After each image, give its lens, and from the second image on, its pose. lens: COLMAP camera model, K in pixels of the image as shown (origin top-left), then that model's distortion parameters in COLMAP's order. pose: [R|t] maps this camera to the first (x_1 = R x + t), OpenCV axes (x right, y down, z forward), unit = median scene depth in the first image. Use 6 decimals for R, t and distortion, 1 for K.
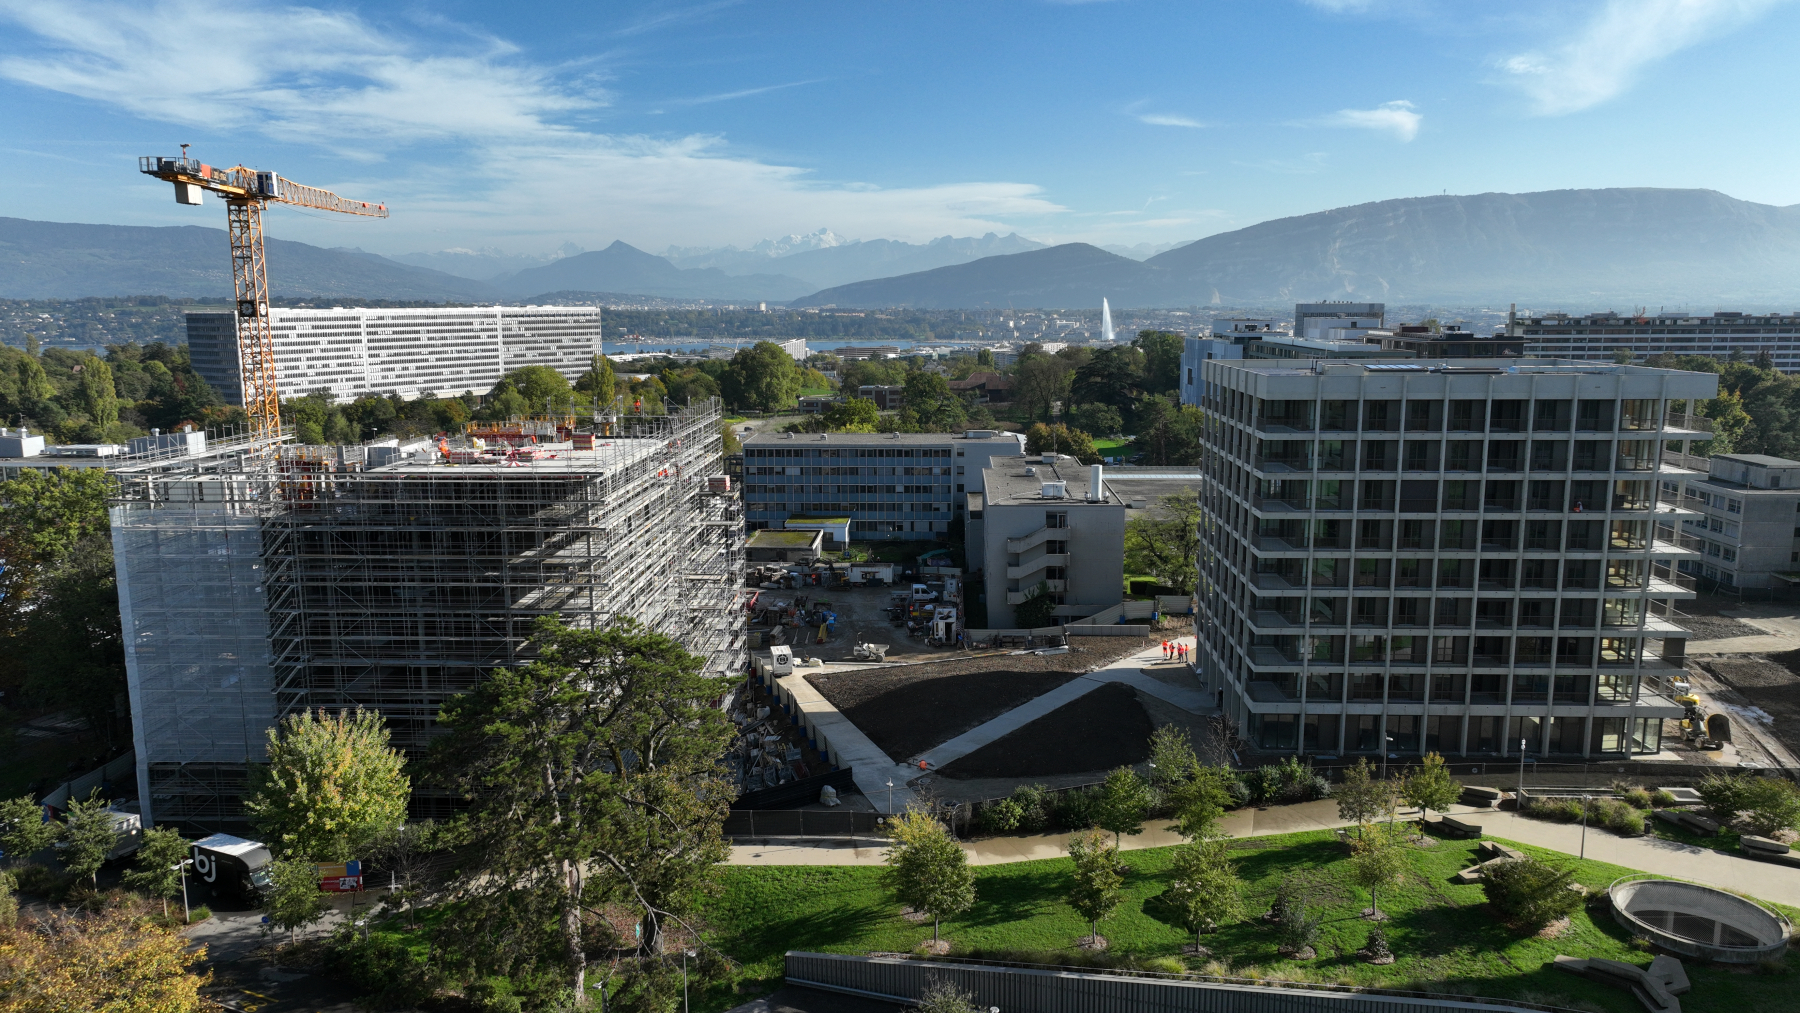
lens RADIAL K [[1253.8, 0, 900.5], [0, 1253.8, 506.3], [0, 0, 1]] dist [0.002569, 0.015687]
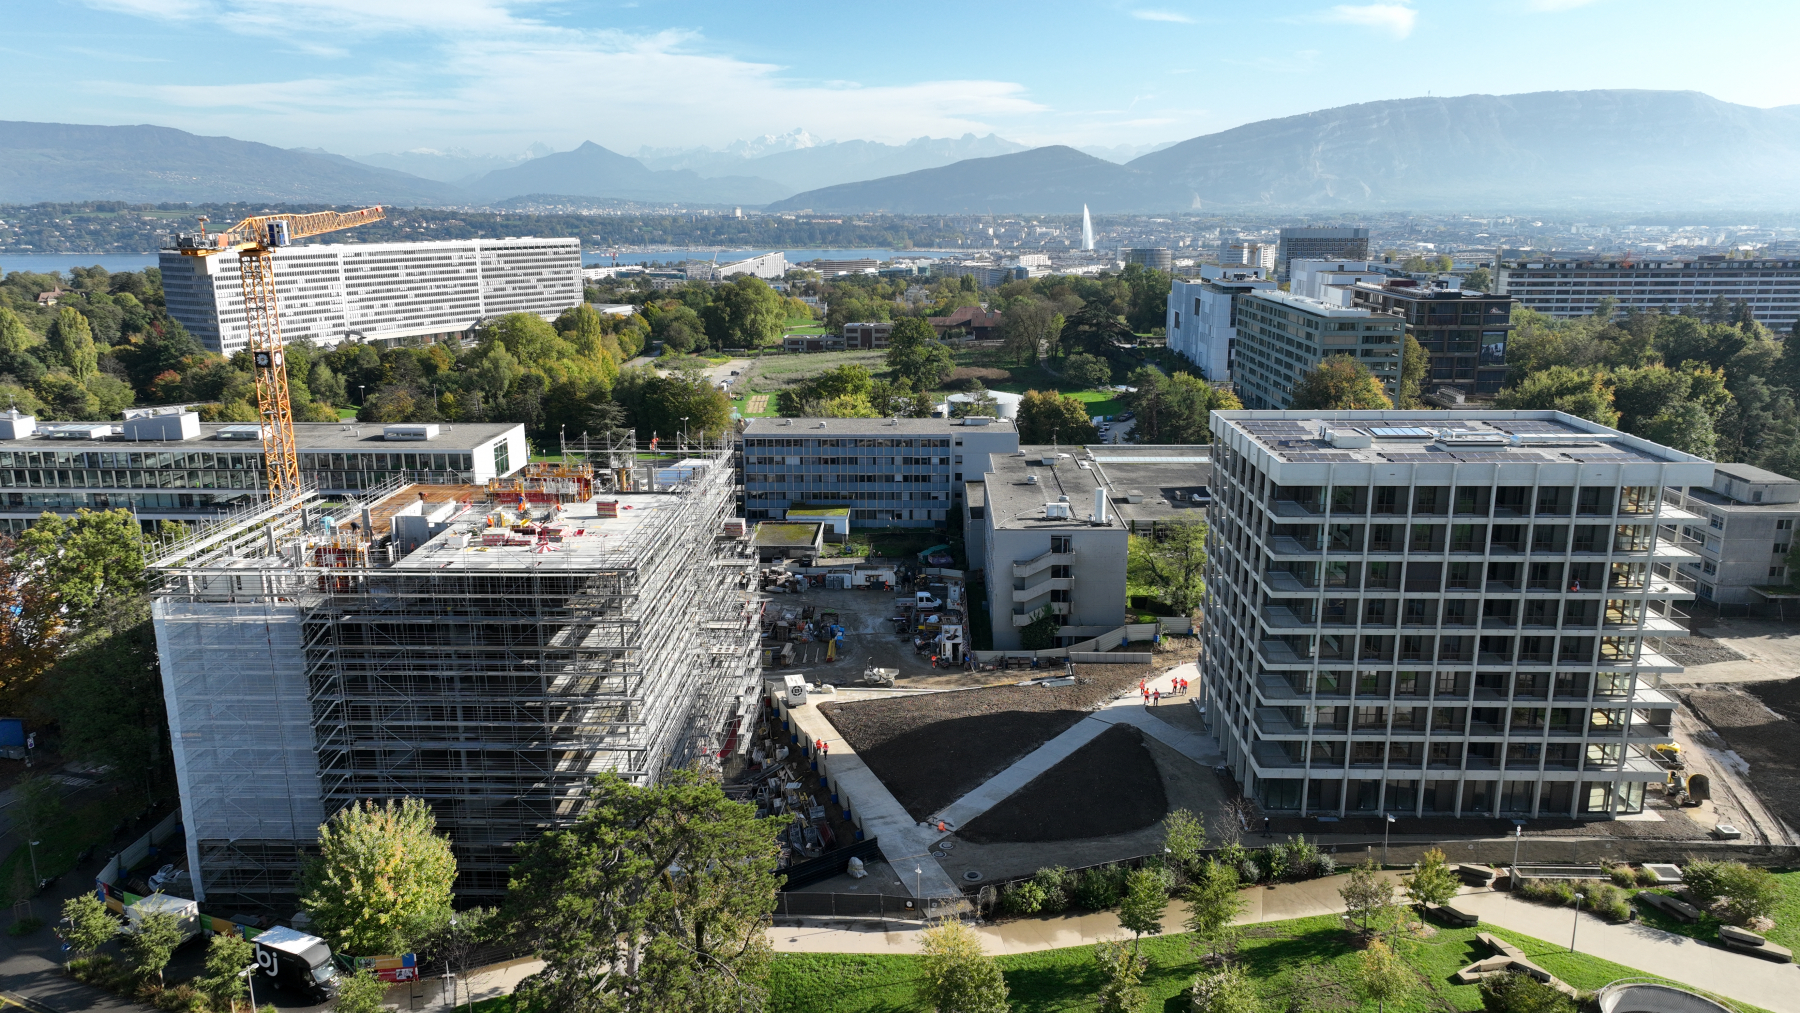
lens RADIAL K [[1253.8, 0, 900.4], [0, 1253.8, 505.4], [0, 0, 1]] dist [0.002569, 0.015687]
pose [[0.999844, -0.003503, 0.017300, -0.024855], [0.002222, 0.997293, 0.073494, -0.097836], [-0.017510, -0.073444, 0.997146, -0.014560]]
